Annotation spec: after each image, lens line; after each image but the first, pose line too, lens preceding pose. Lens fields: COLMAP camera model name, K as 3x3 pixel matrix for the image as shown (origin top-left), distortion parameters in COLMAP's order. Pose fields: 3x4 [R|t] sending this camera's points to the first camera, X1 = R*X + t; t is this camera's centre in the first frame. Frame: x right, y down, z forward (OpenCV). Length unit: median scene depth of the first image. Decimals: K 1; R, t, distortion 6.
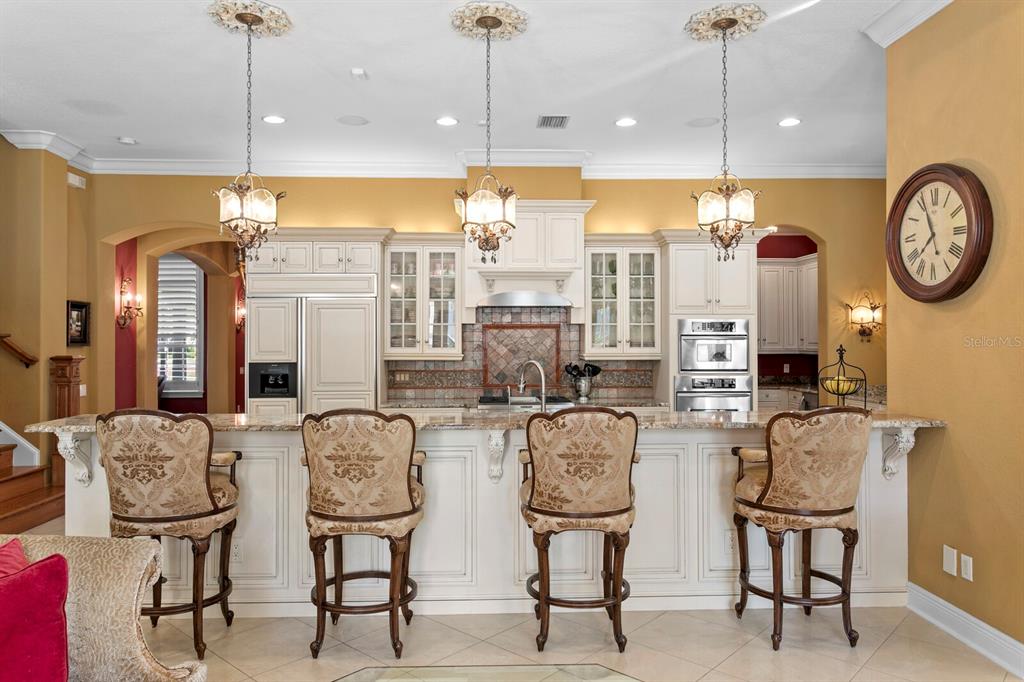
lens RADIAL K [[706.8, 0, 489.0], [0, 706.8, 331.6], [0, 0, 1]] dist [-0.008135, 0.006921]
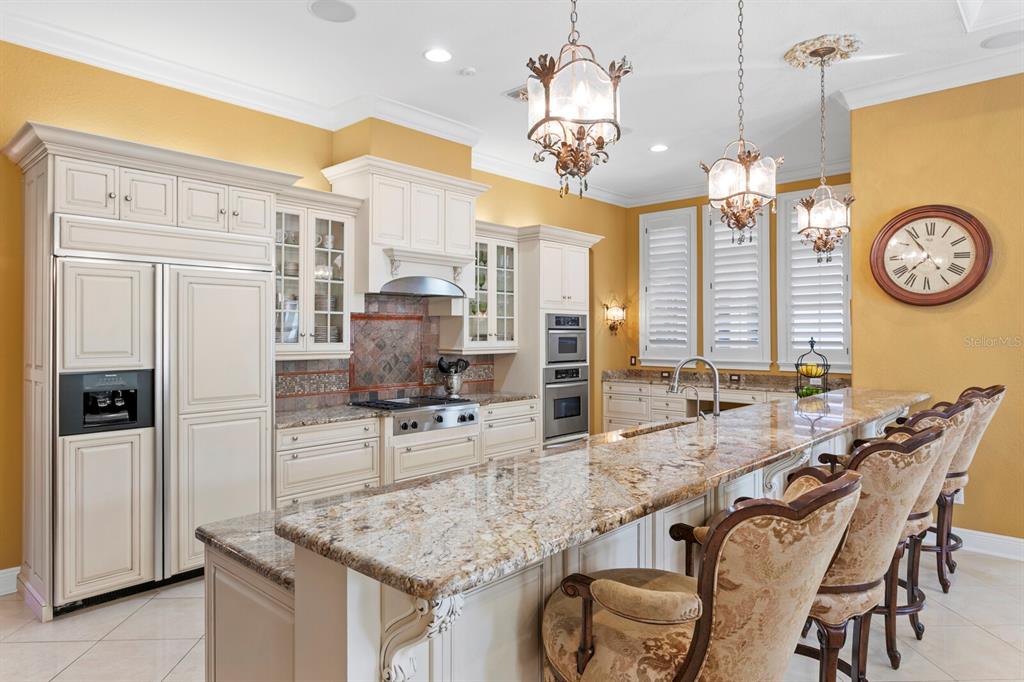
lens RADIAL K [[626.6, 0, 495.6], [0, 626.6, 328.4], [0, 0, 1]] dist [-0.015652, 0.007271]
pose [[0.704799, 0.007322, 0.709369, -0.440862], [-0.009563, 0.999954, -0.000820, 0.005827], [-0.709343, -0.006206, 0.704837, 0.402565]]
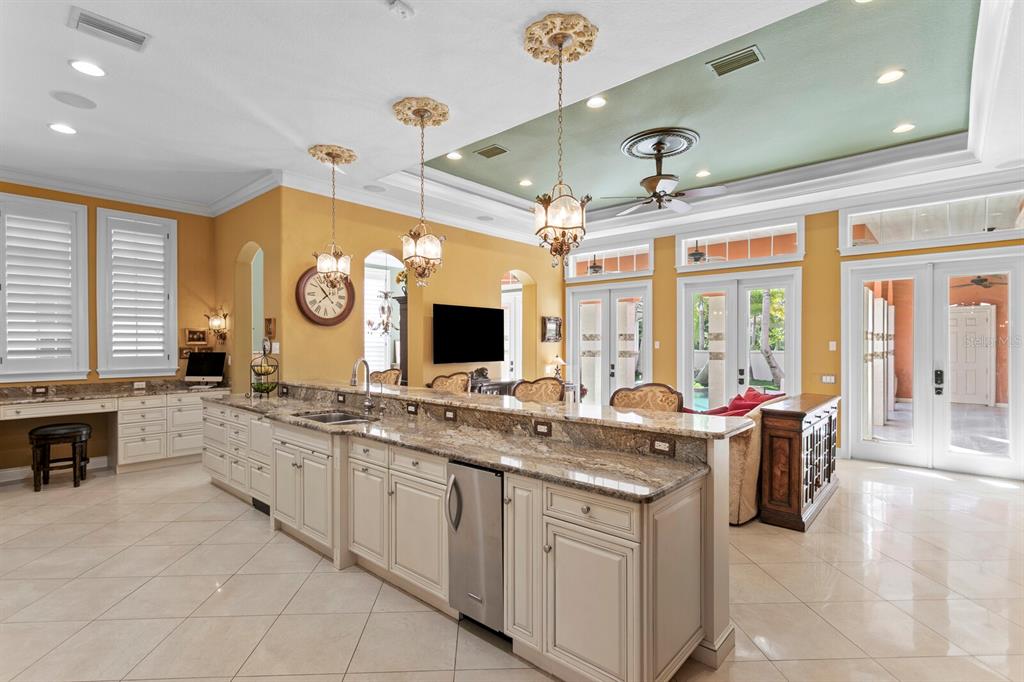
lens RADIAL K [[484.2, 0, 517.8], [0, 484.2, 346.8], [0, 0, 1]] dist [-0.011537, 0.000179]
pose [[-0.733869, -0.001525, 0.679289, -0.466791], [-0.006591, 0.999966, -0.004876, 0.015680], [-0.679259, -0.008056, -0.733855, 0.928695]]
